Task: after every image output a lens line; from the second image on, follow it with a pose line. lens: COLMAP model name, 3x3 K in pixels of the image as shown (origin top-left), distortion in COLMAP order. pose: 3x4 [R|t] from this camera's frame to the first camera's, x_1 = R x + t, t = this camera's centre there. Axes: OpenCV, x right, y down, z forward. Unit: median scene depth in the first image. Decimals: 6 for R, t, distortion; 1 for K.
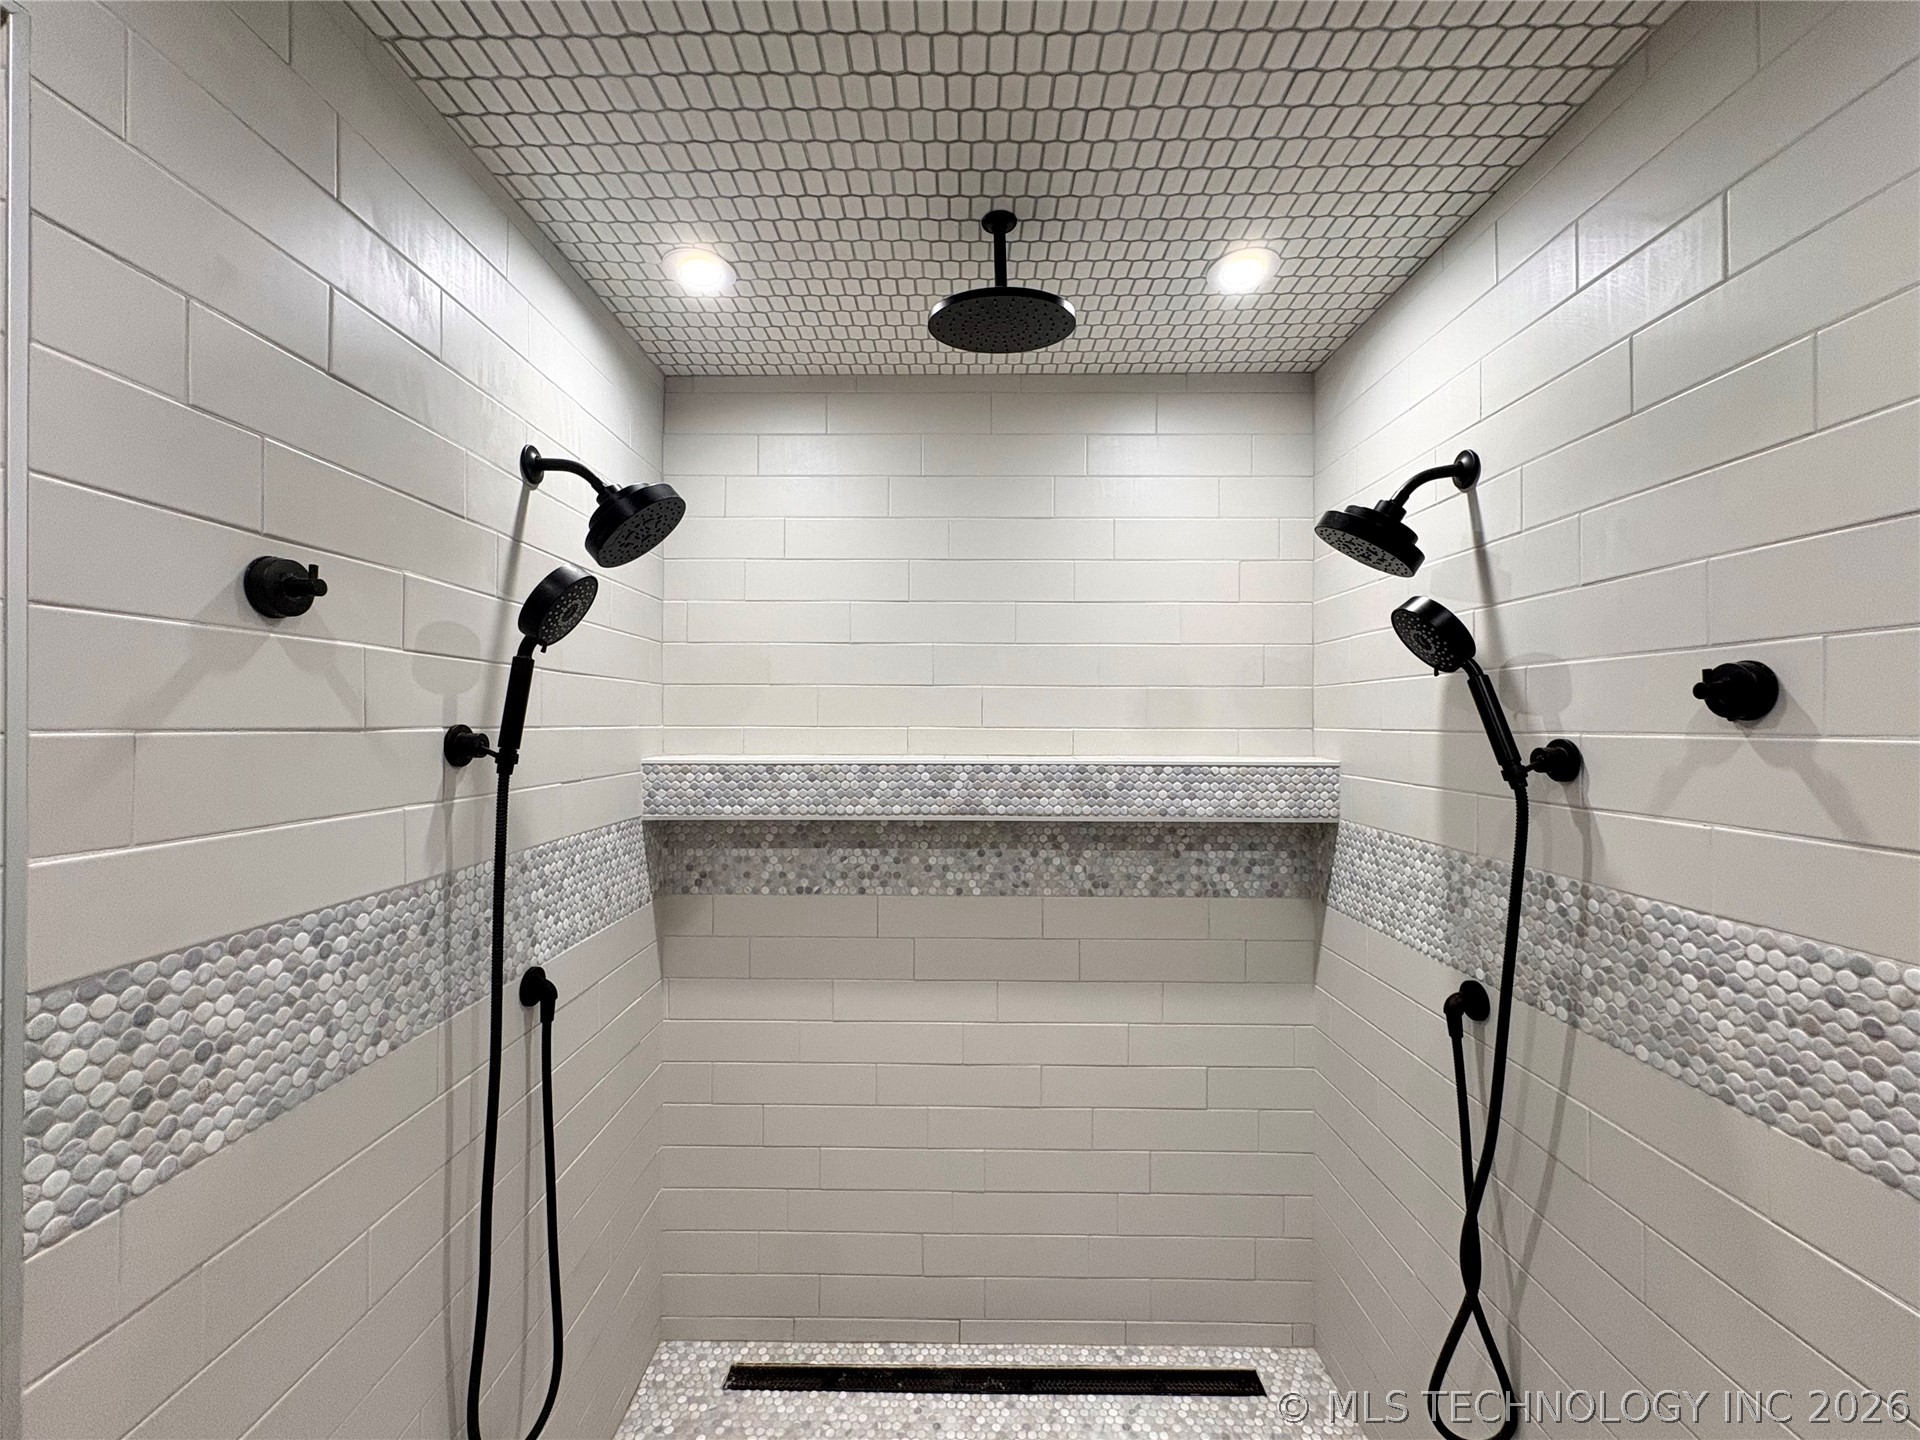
lens RADIAL K [[772.4, 0, 957.4], [0, 772.4, 720.2], [0, 0, 1]] dist [-0.000532, 0.000475]
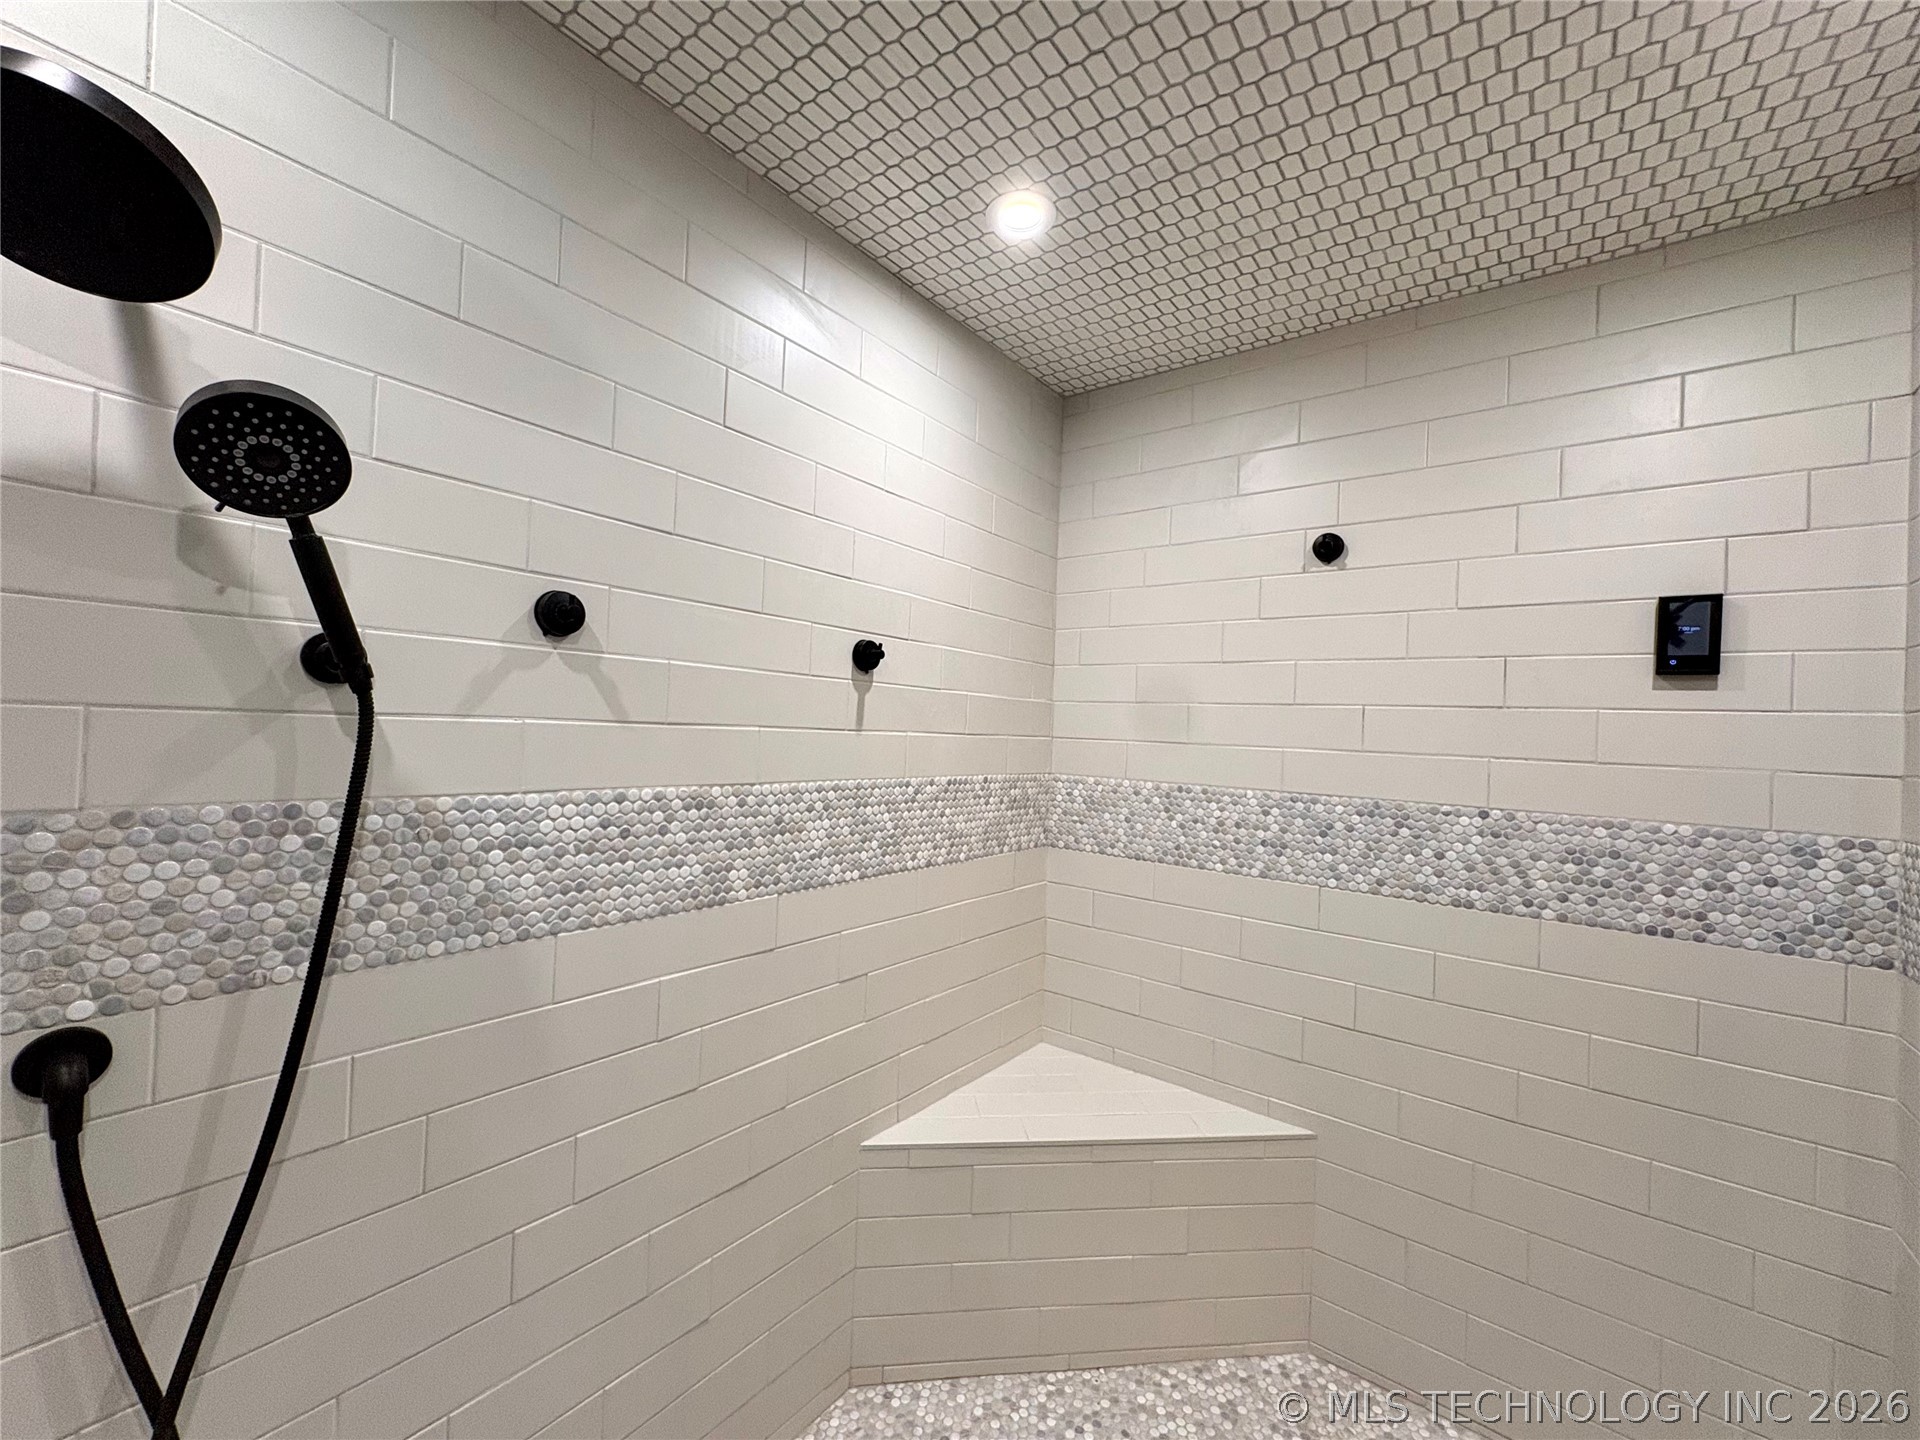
lens RADIAL K [[772.4, 0, 960.0], [0, 772.4, 722.4], [0, 0, 1]] dist [-0.000532, 0.000475]
pose [[-0.796422, -0.026145, 0.604175, -0.301517], [-0.042011, 0.999043, -0.012146, 0.124742], [-0.603280, -0.035055, -0.796759, 1.528427]]
